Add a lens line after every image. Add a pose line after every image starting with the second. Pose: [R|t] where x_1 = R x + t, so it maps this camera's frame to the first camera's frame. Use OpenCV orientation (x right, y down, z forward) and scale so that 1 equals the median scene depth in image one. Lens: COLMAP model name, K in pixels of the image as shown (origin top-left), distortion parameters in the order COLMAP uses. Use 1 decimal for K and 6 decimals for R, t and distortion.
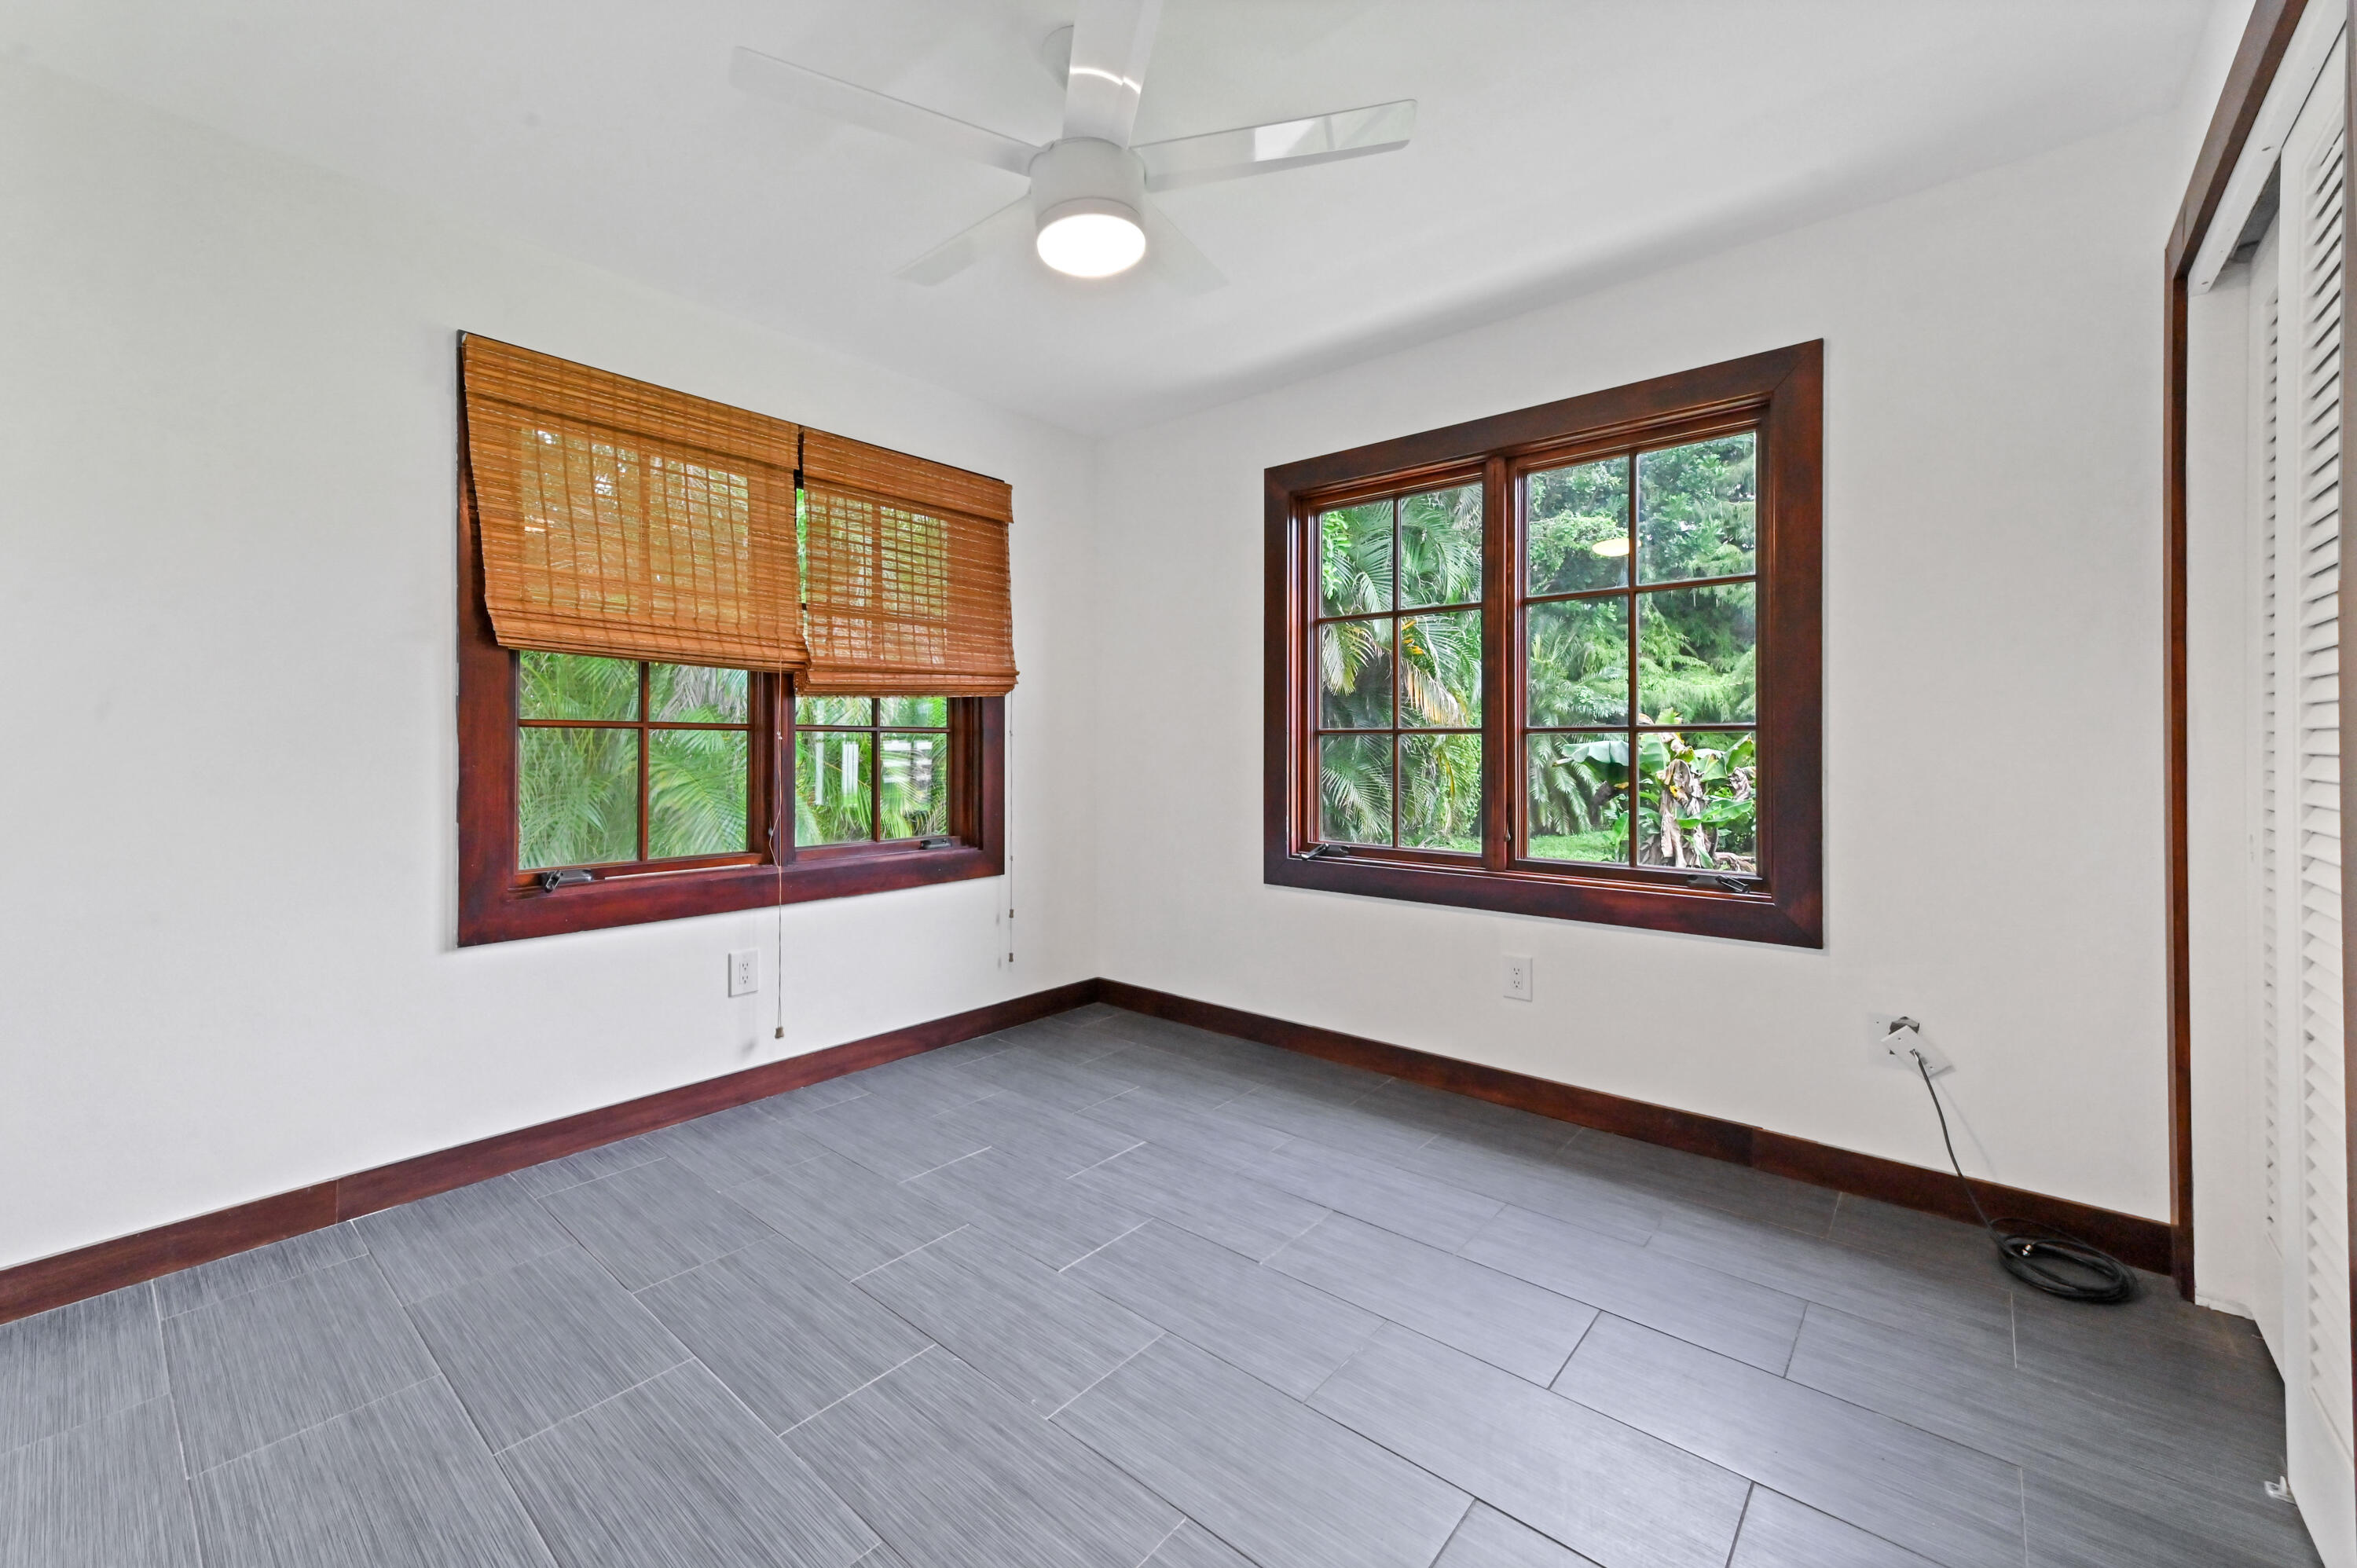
lens RADIAL K [[926.5, 0, 1167.2], [0, 926.5, 740.2], [0, 0, 1]] dist [0.013296, -0.000817]
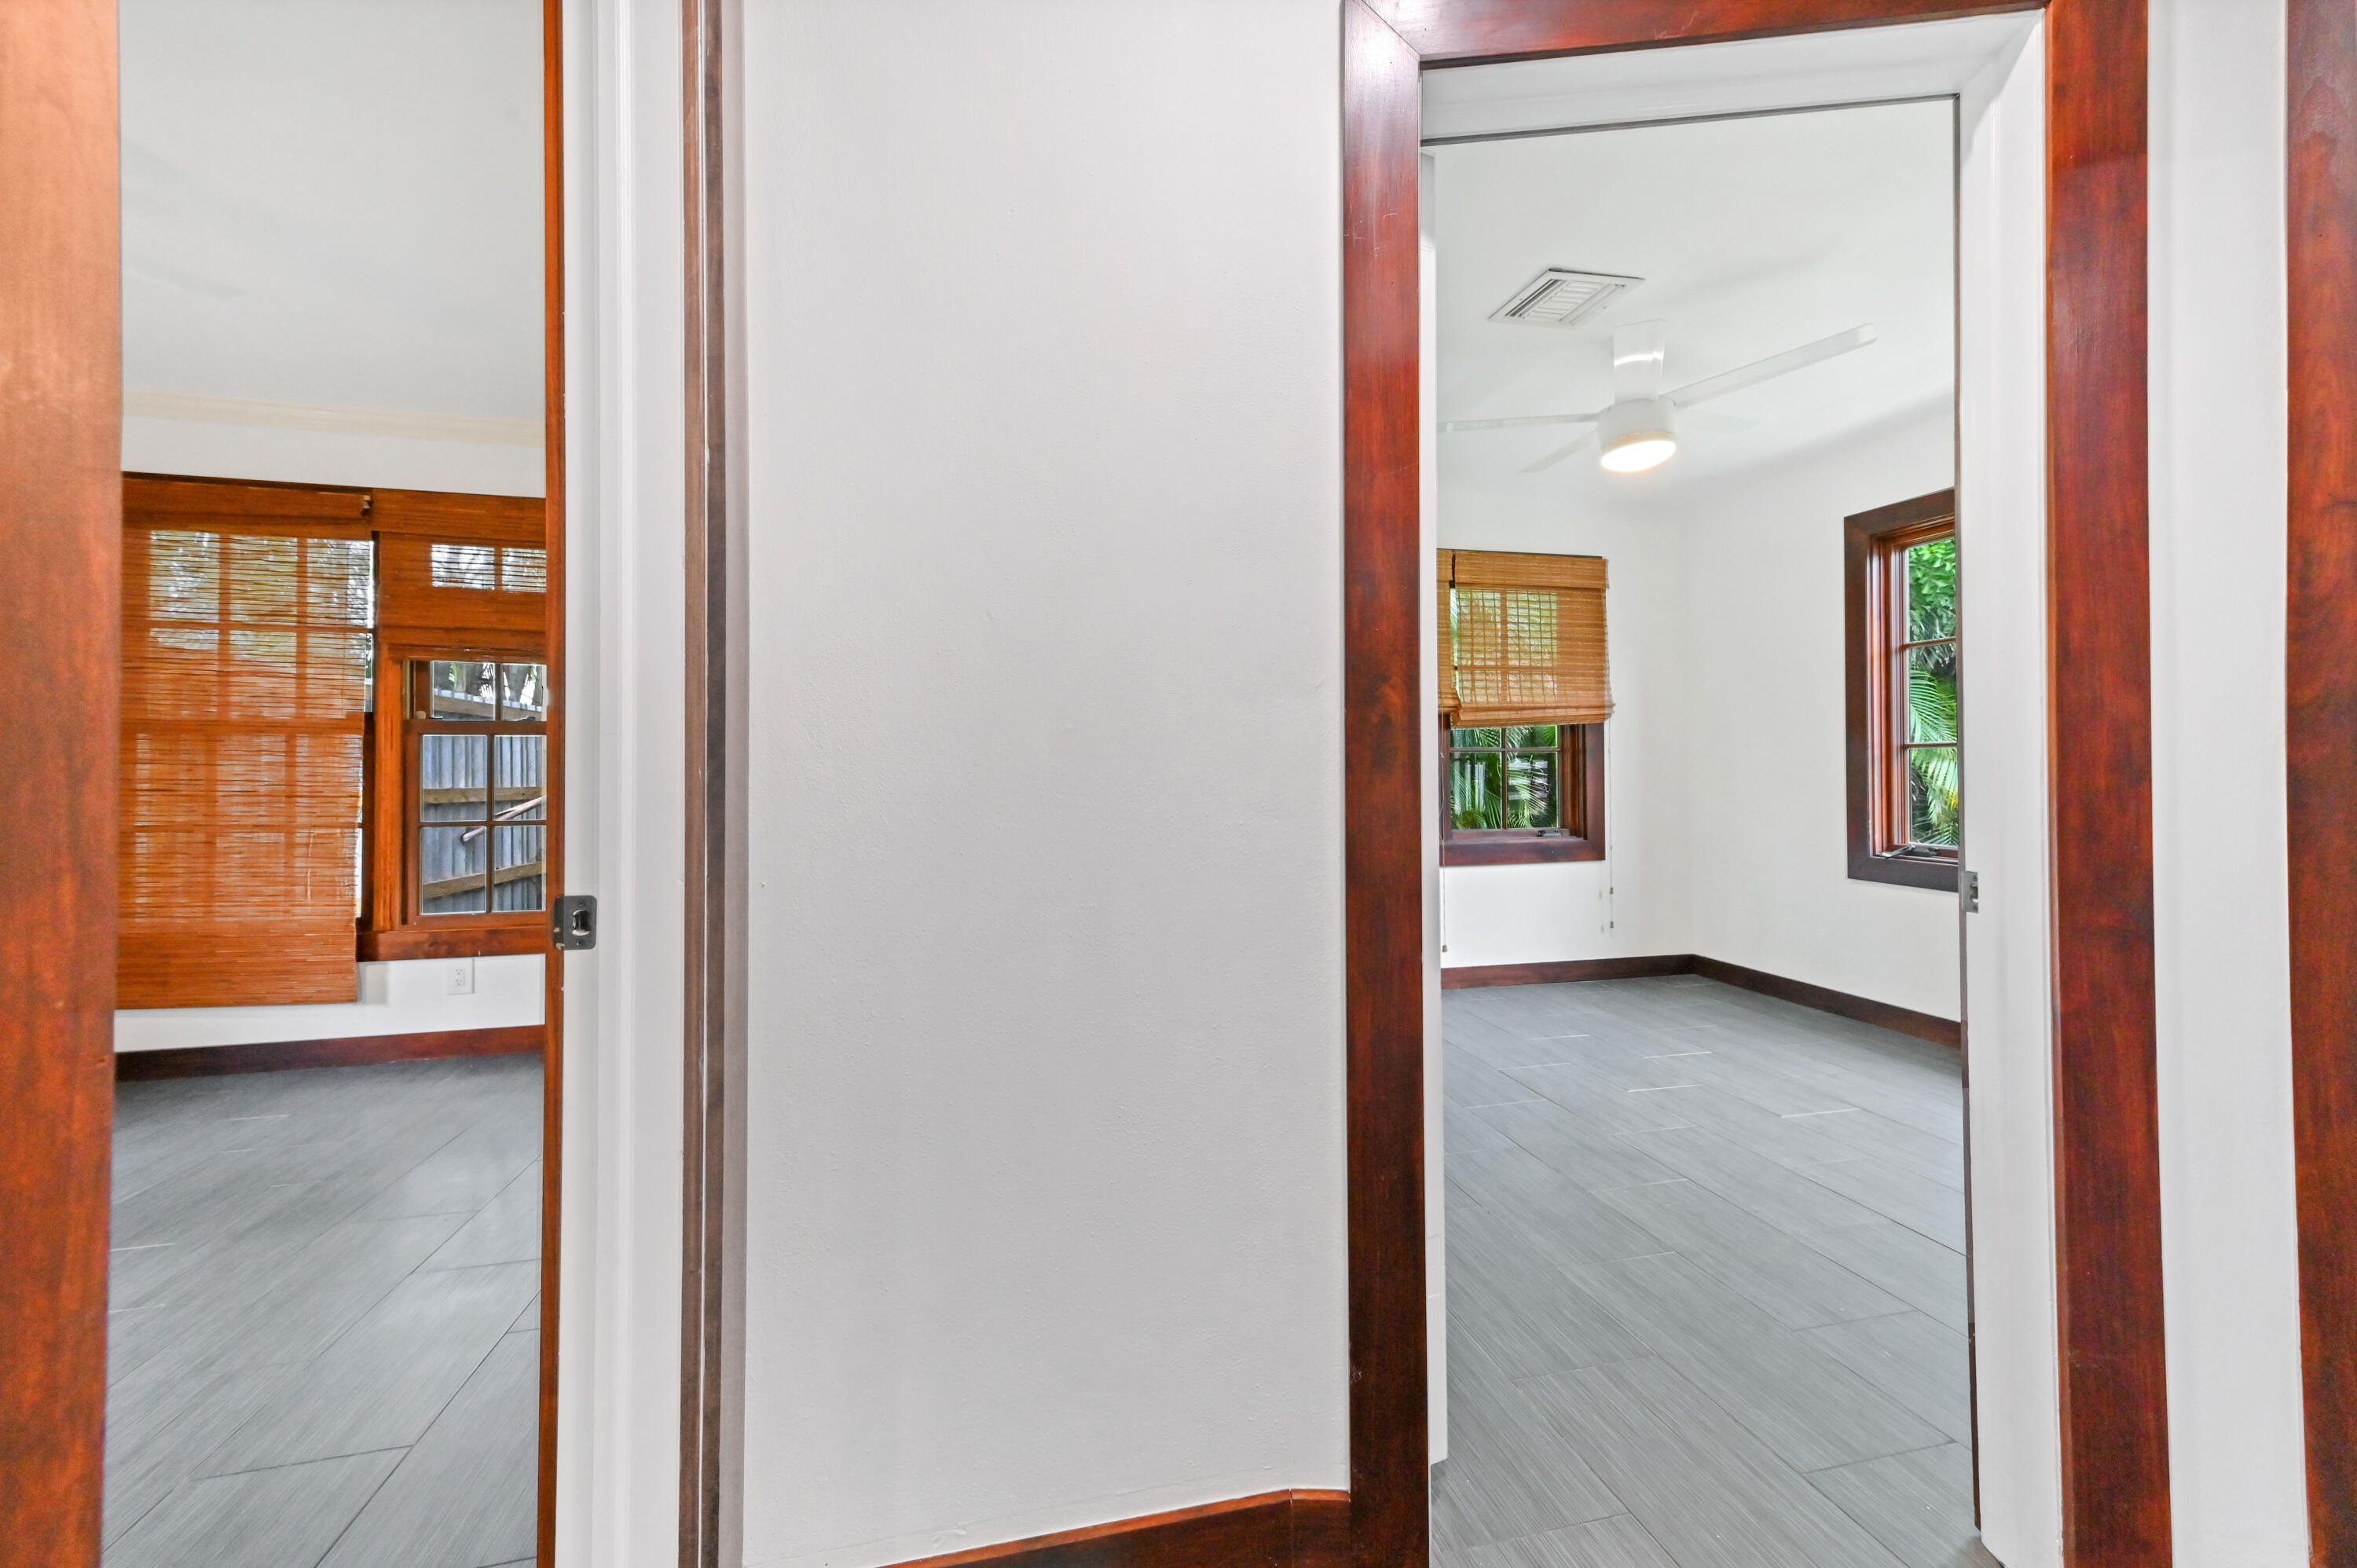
lens RADIAL K [[926.5, 0, 1200.9], [0, 926.5, 758.8], [0, 0, 1]] dist [0.013296, -0.000817]
pose [[0.816554, -0.010895, -0.577166, 0.123451], [0.009652, 0.999940, -0.005219, 0.004702], [0.577188, -0.001309, 0.816610, -0.419882]]
